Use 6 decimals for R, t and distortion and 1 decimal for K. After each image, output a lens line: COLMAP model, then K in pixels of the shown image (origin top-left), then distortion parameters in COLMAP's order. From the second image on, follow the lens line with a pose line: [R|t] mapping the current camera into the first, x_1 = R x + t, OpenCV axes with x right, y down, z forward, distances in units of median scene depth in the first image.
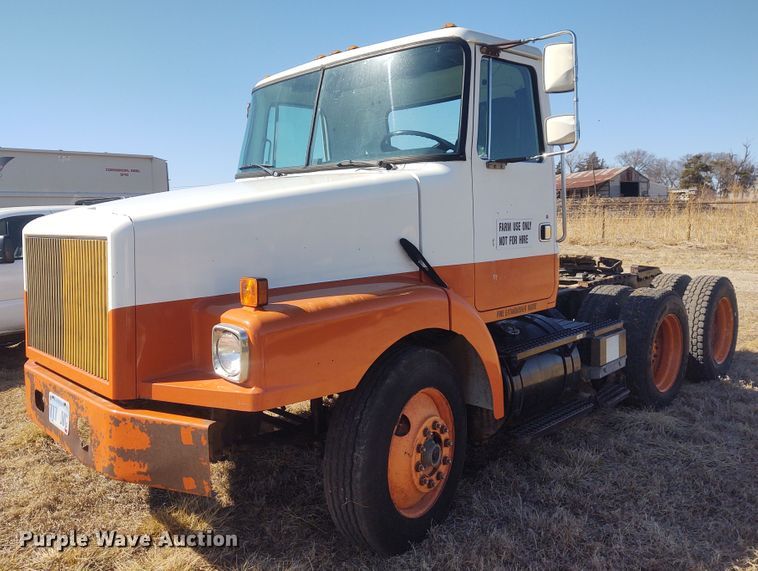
lens RADIAL K [[719.3, 0, 269.4], [0, 719.3, 290.3], [0, 0, 1]] dist [0.096061, -0.185740]
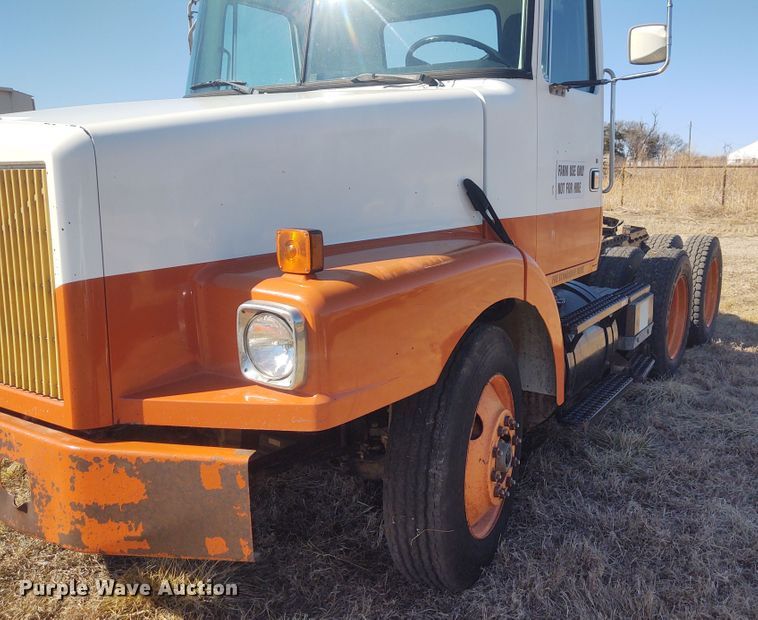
lens RADIAL K [[781.7, 0, 438.5], [0, 781.7, 349.6], [0, 0, 1]] dist [0.076815, -0.188077]
pose [[0.940264, -0.057187, 0.335609, -0.125423], [0.020984, 0.993652, 0.110524, 0.012648], [-0.339799, -0.096880, 0.935495, 0.233336]]
